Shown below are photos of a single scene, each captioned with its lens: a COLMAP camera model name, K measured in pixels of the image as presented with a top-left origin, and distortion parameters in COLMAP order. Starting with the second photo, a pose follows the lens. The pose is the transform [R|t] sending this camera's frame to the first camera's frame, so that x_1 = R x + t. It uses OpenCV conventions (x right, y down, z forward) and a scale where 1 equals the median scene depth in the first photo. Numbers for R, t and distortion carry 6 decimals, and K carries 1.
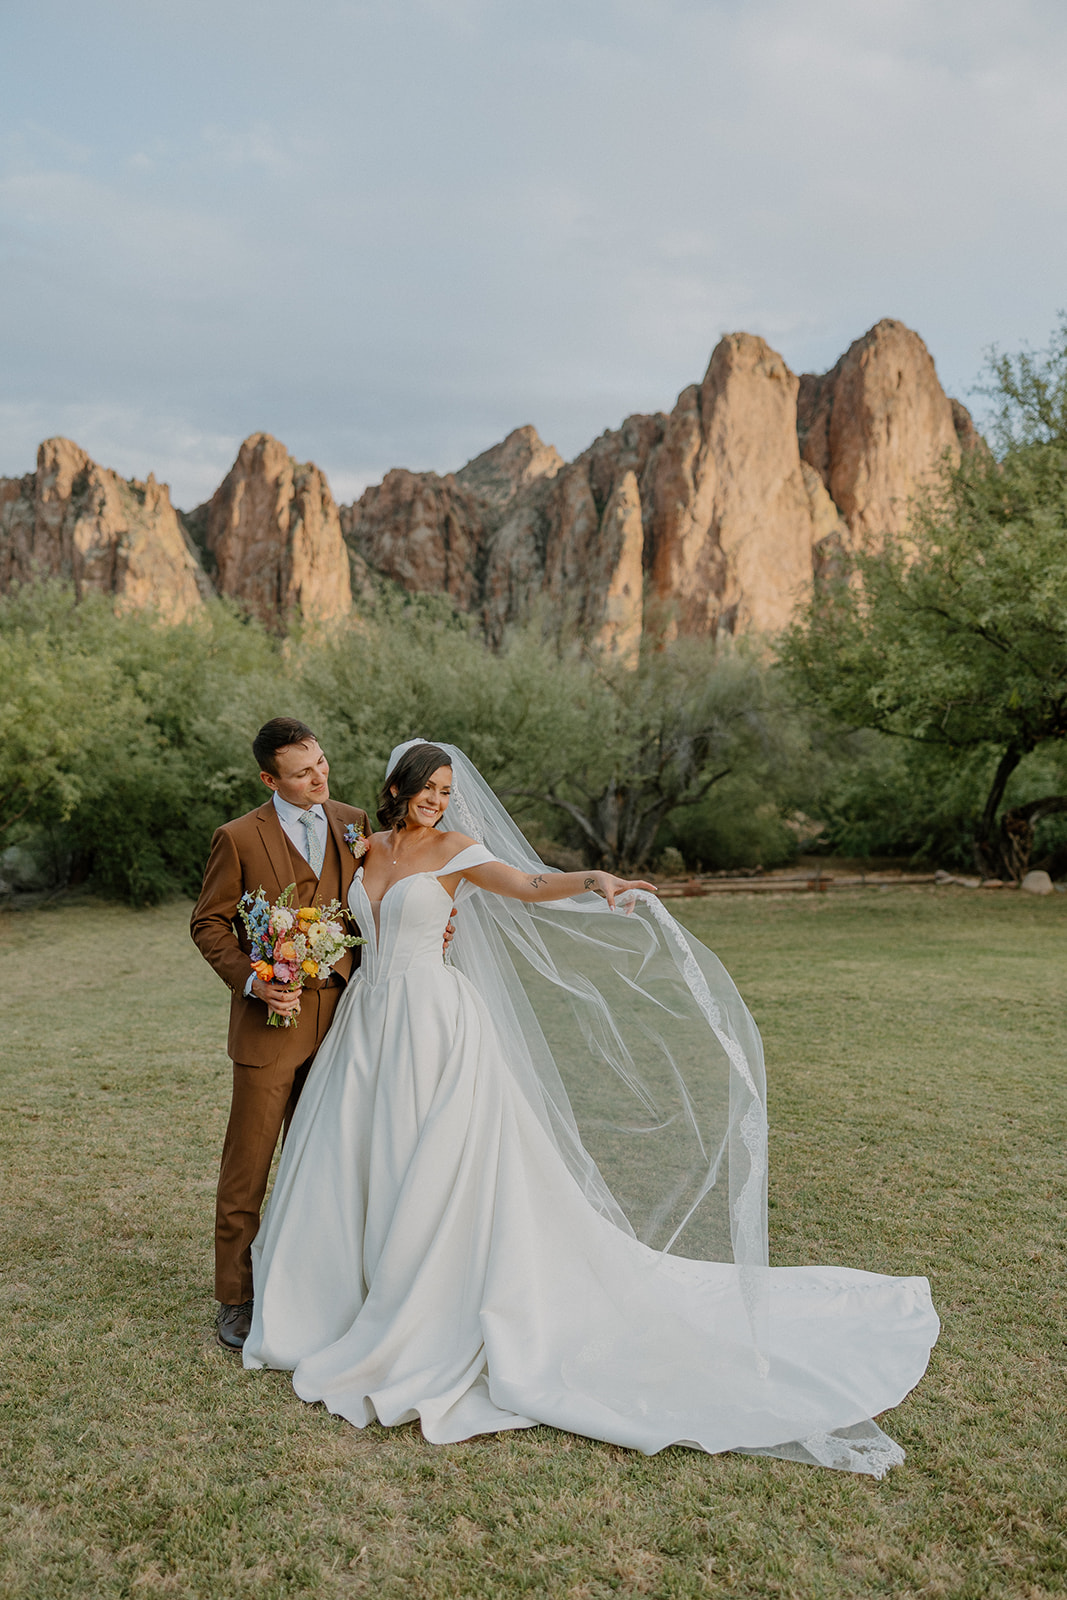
lens RADIAL K [[1418.8, 0, 525.6], [0, 1418.8, 796.0], [0, 0, 1]] dist [0.017679, 0.003797]
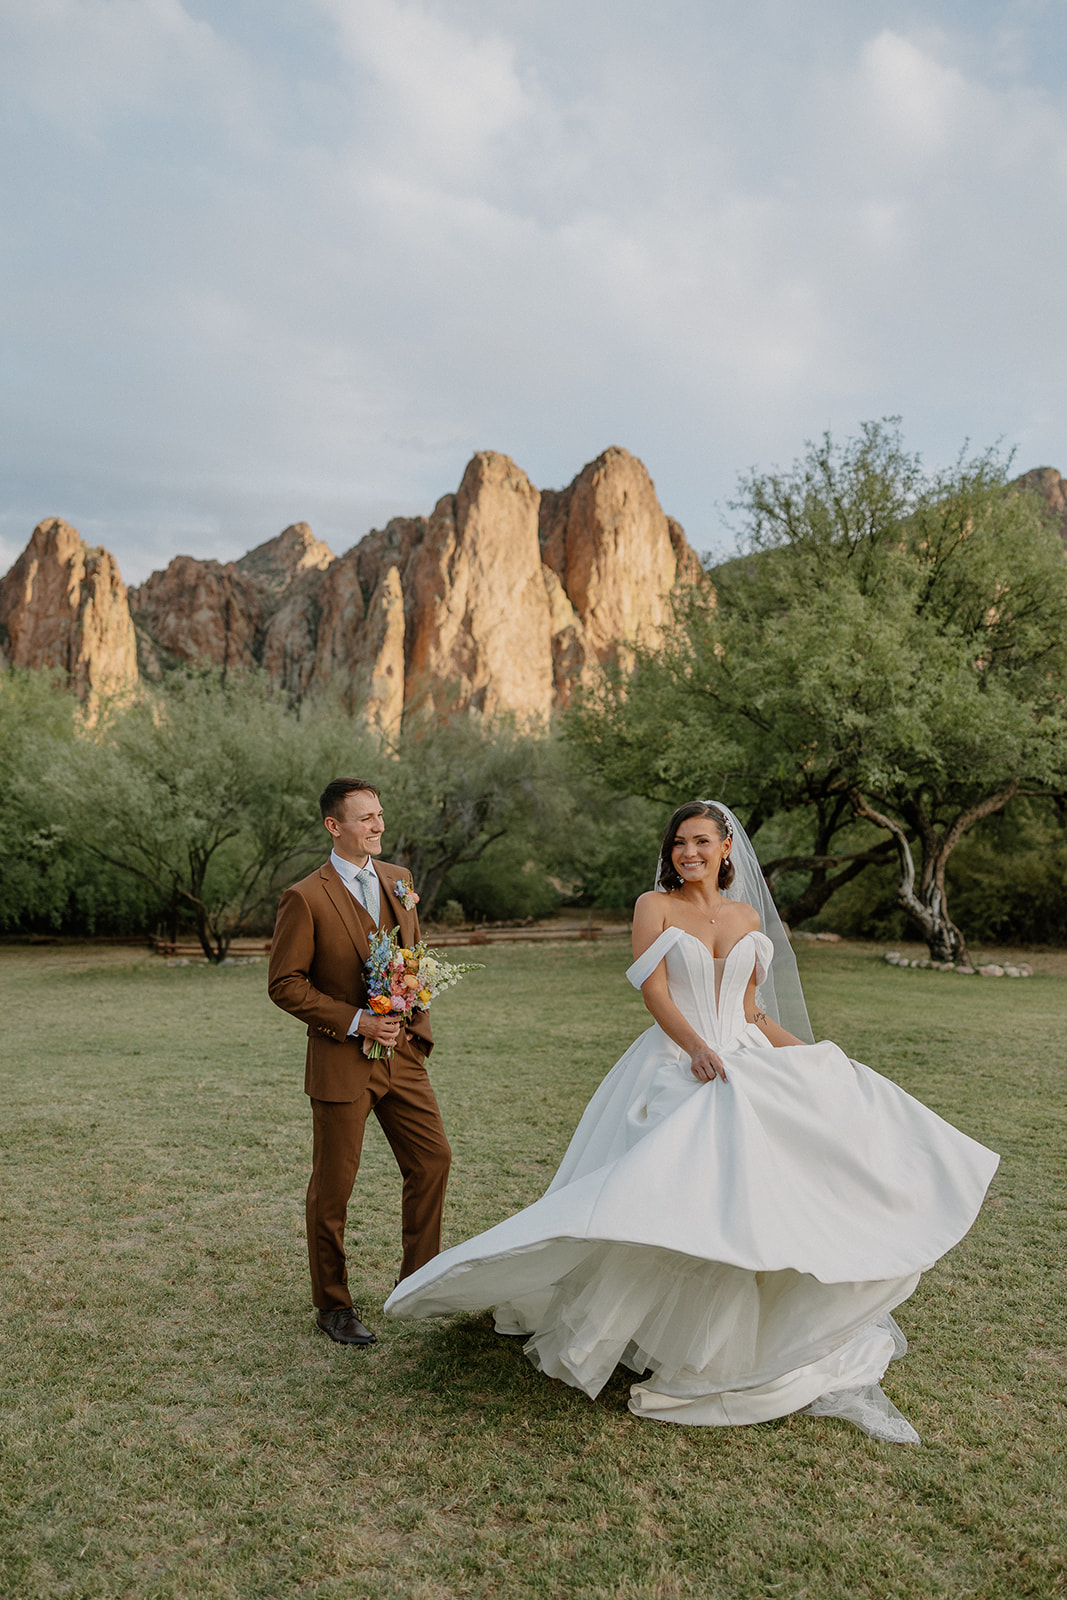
lens RADIAL K [[1293.6, 0, 545.1], [0, 1293.6, 798.3], [0, 0, 1]] dist [0.023548, 0.001088]
pose [[0.989274, 0.012344, 0.145552, 0.043847], [-0.006013, 0.999020, -0.043853, 0.000716], [-0.145951, 0.042507, 0.988378, -0.031365]]
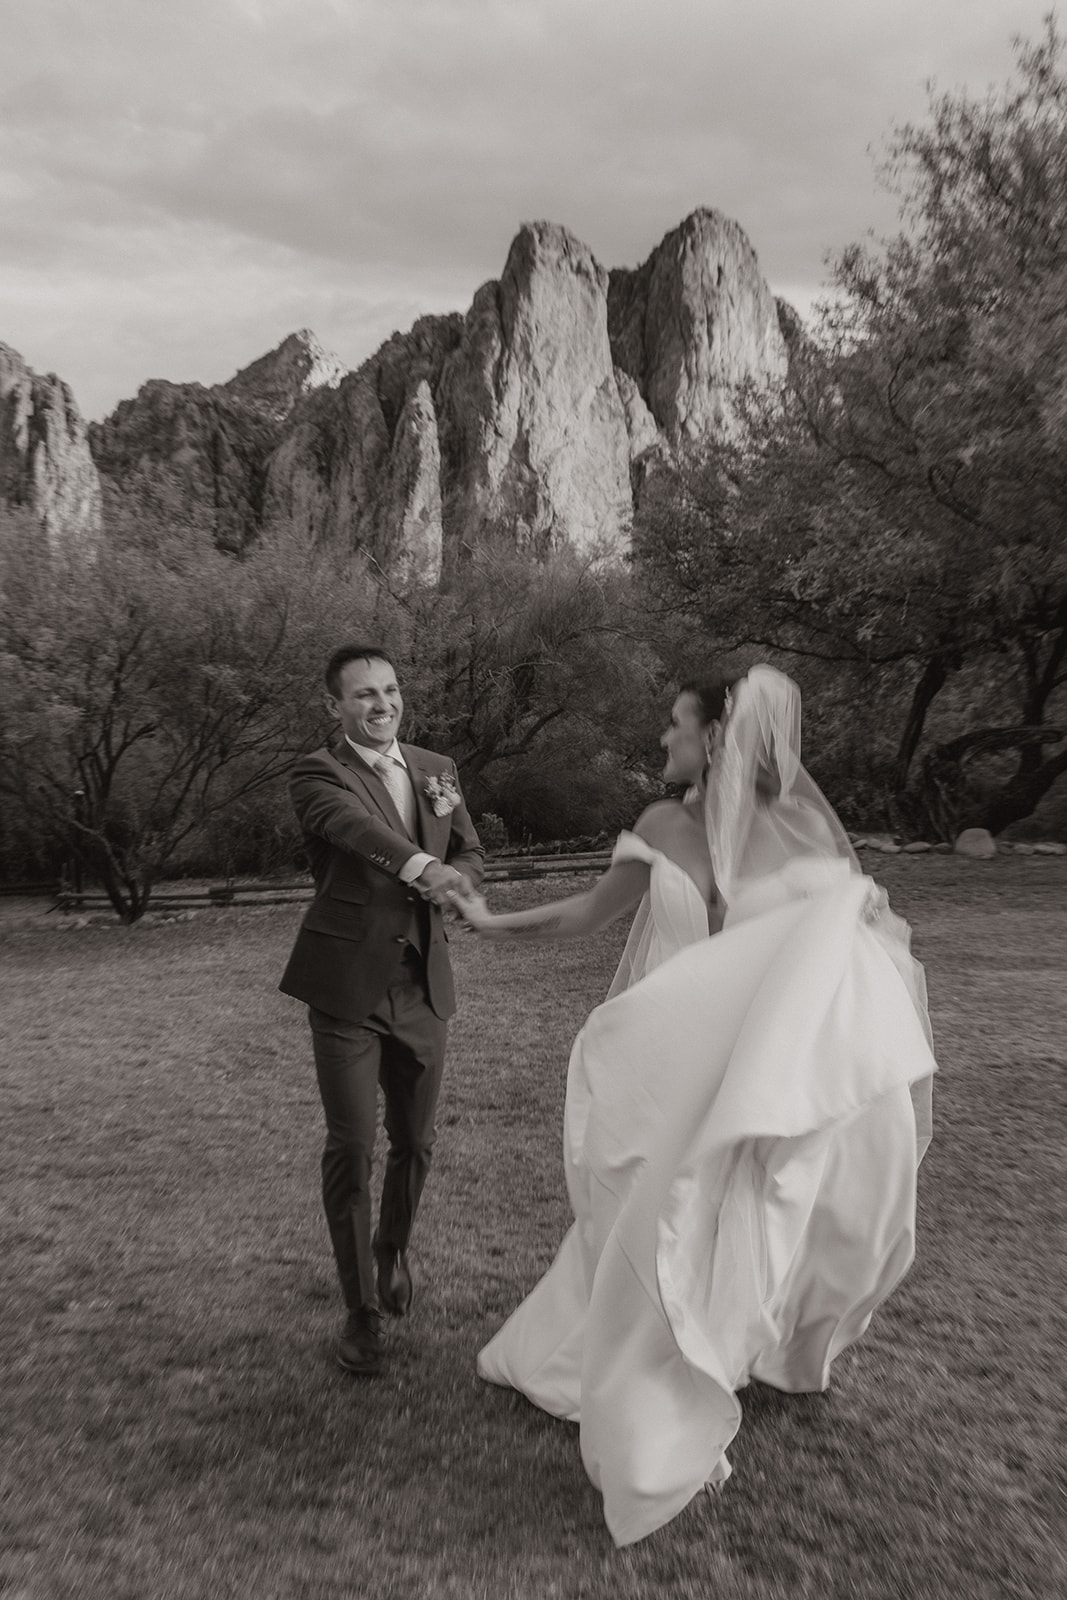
lens RADIAL K [[2288.7, 0, 527.4], [0, 2288.7, 804.6], [0, 0, 1]] dist [-0.024650, 0.000000]
pose [[0.992719, -0.036668, 0.114735, -0.033791], [0.033673, 0.999042, 0.027941, -0.003560], [-0.115650, -0.023874, 0.993003, -0.407413]]
